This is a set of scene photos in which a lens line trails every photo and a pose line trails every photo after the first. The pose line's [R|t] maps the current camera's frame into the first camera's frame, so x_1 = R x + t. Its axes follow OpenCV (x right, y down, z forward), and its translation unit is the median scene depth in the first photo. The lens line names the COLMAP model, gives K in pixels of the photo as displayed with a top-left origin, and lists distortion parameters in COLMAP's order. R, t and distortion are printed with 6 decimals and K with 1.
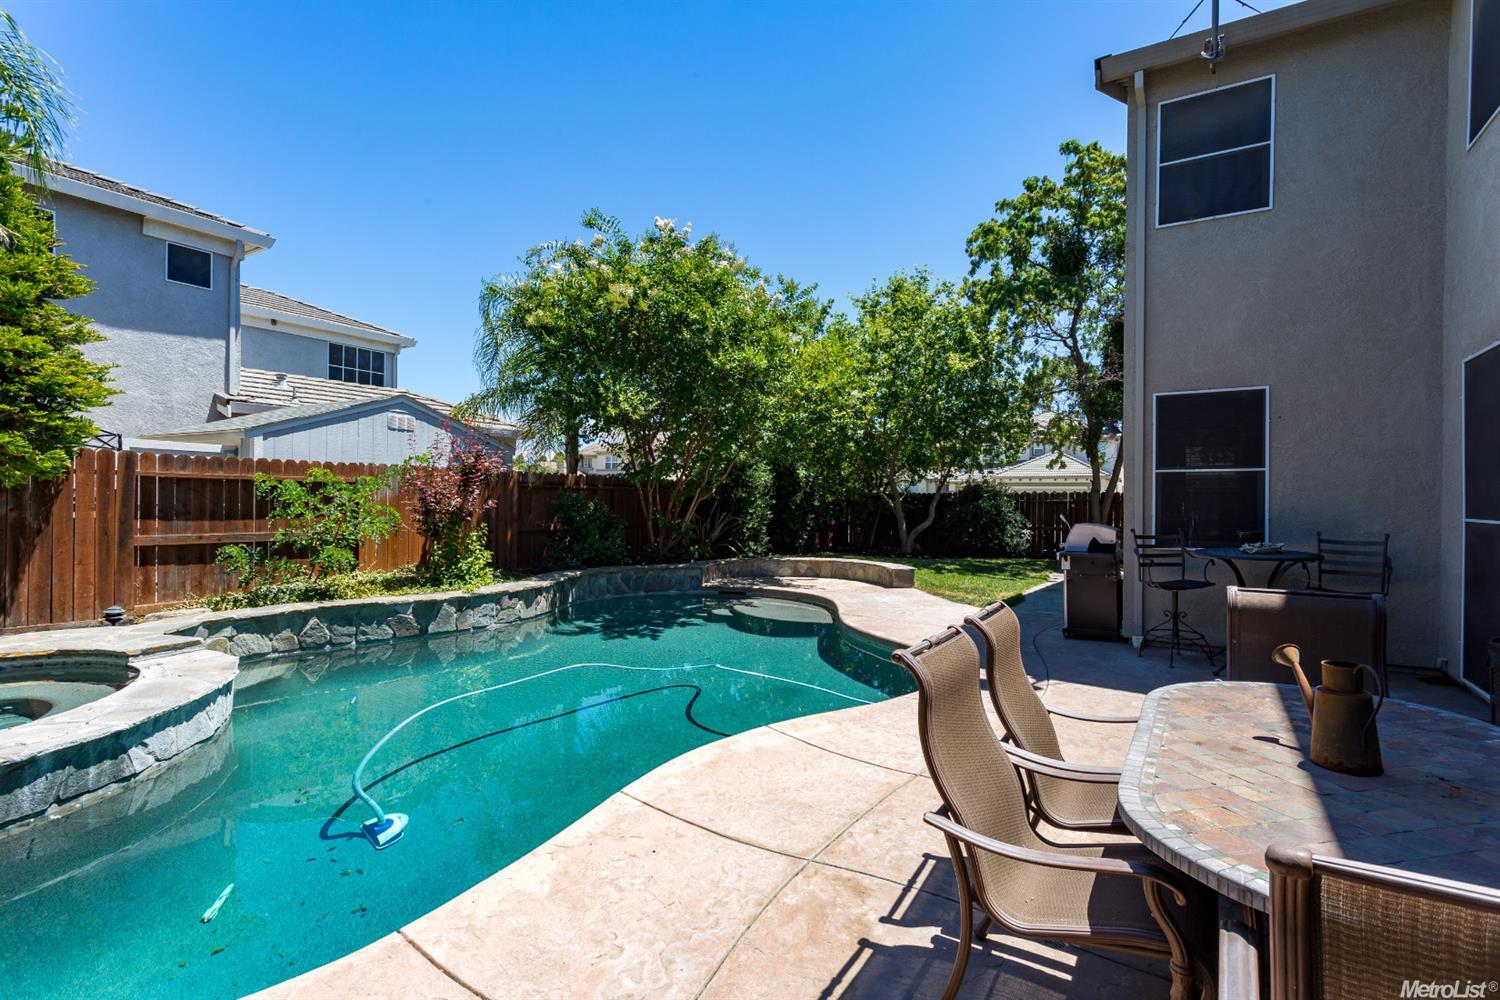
lens RADIAL K [[731.8, 0, 750.0], [0, 731.8, 500.0], [0, 0, 1]] dist [0.002958, 0.000549]
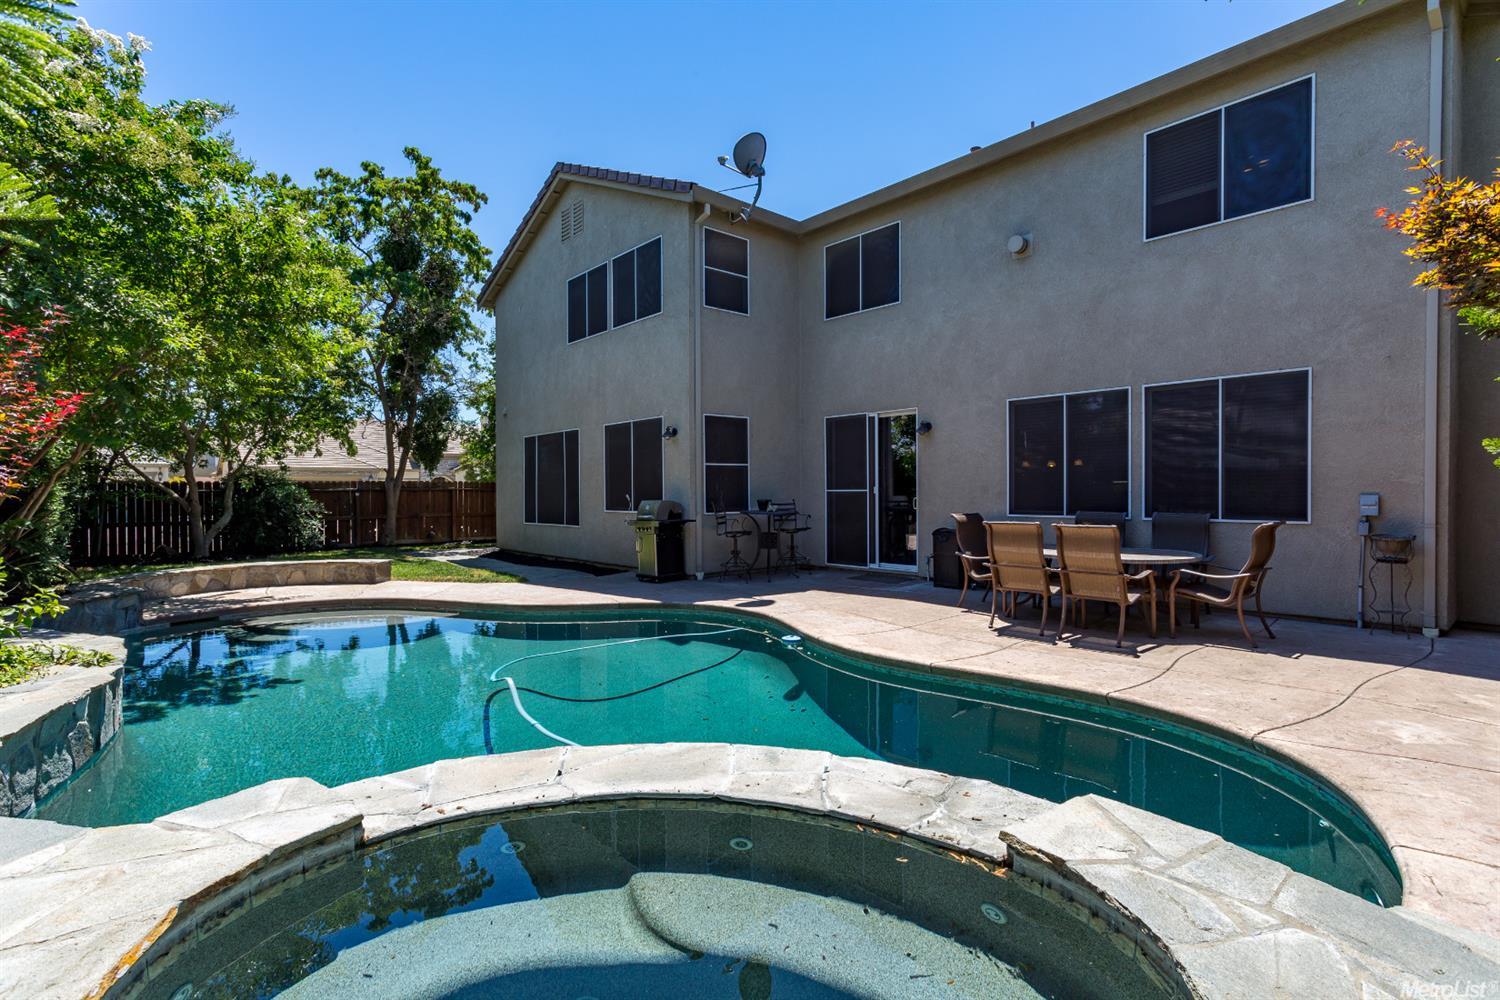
lens RADIAL K [[731.8, 0, 750.0], [0, 731.8, 500.0], [0, 0, 1]] dist [0.002958, 0.000549]
pose [[0.294427, -0.029855, 0.955208, -0.482153], [0.013054, 0.999544, 0.027218, -0.002758], [-0.955585, 0.004455, 0.294682, 0.242664]]
